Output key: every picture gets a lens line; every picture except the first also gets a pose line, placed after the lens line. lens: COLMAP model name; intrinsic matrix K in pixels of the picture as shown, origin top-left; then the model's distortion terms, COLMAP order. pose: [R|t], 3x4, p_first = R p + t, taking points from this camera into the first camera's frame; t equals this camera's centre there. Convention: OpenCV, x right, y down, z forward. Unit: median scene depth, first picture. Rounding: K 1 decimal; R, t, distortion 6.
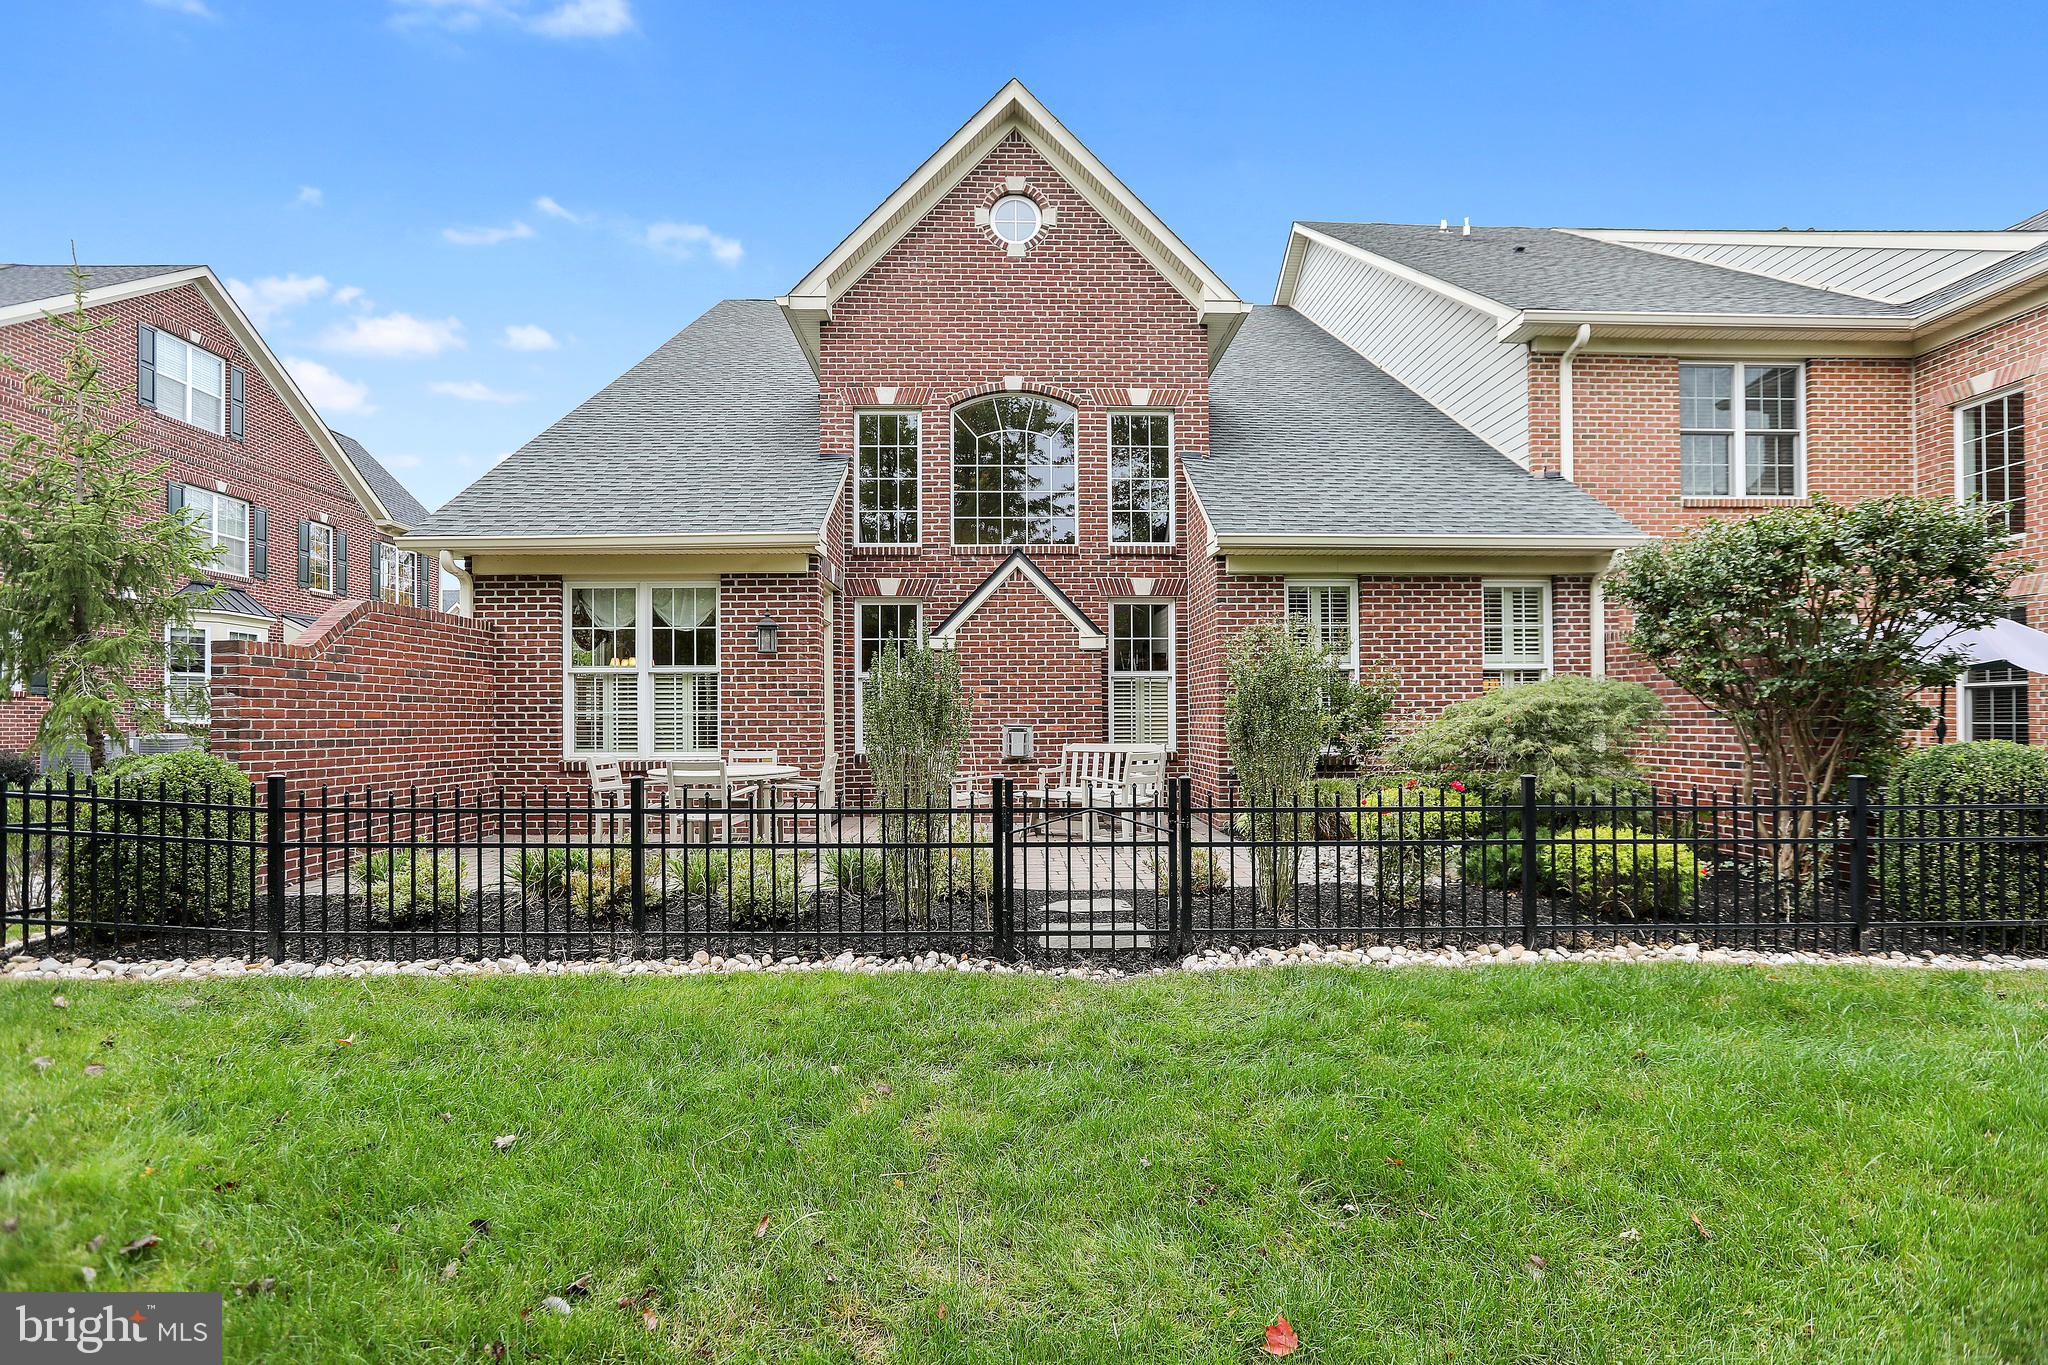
lens RADIAL K [[928.0, 0, 1020.3], [0, 928.0, 700.2], [0, 0, 1]] dist [-0.040693, 0.015292]
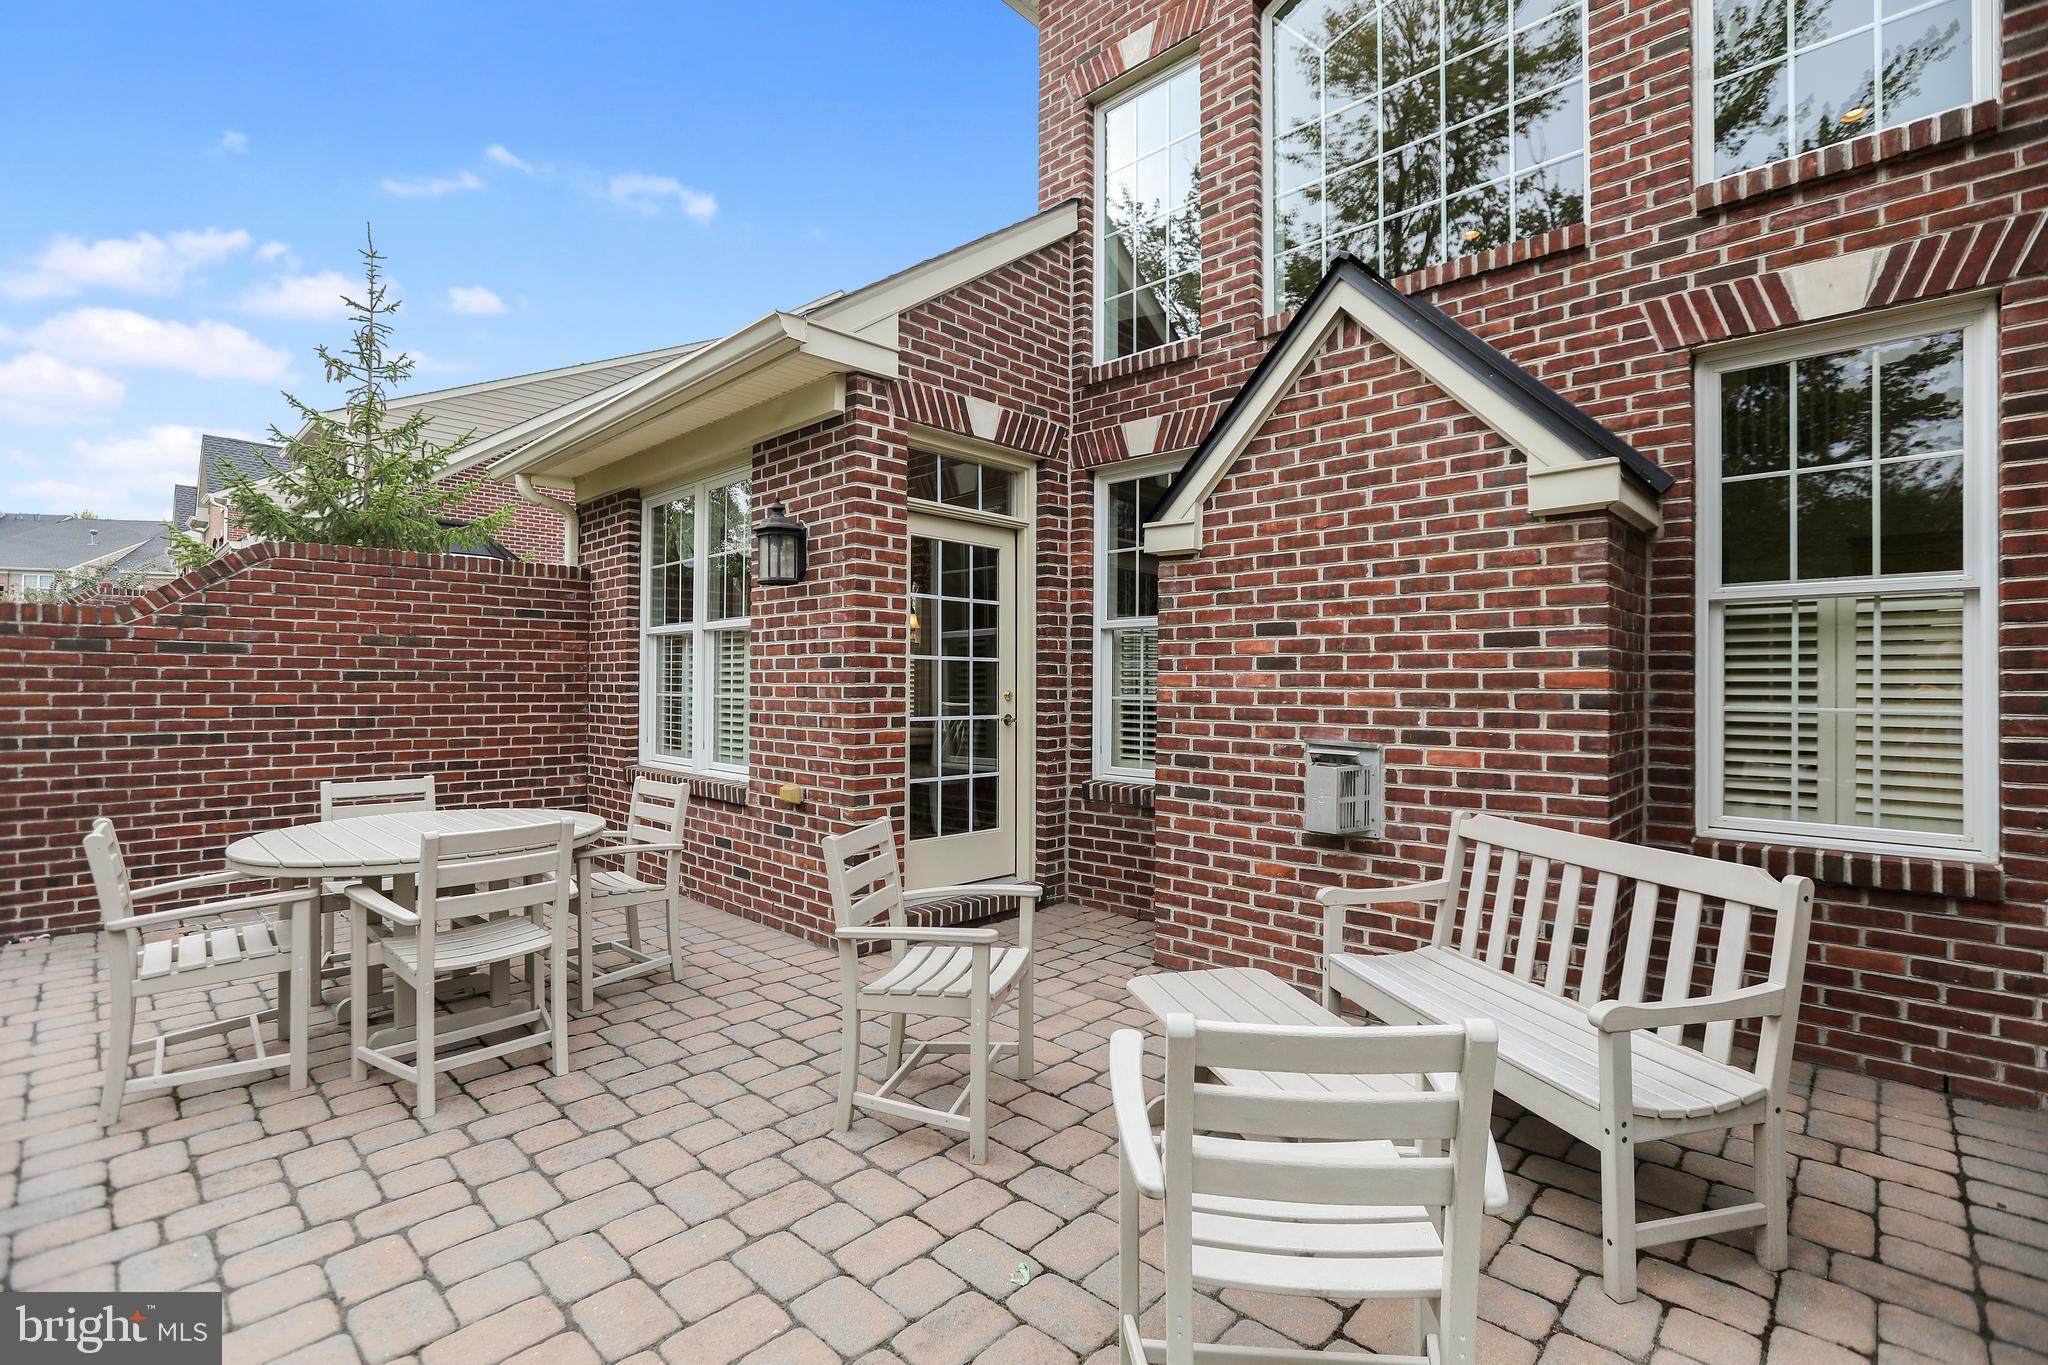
lens RADIAL K [[928.0, 0, 1026.4], [0, 928.0, 675.6], [0, 0, 1]] dist [-0.040693, 0.015292]
pose [[0.713292, 0.001874, -0.700864, 0.161218], [0.006178, 0.999941, 0.008961, -0.003809], [0.700840, -0.010722, 0.713238, 0.655618]]
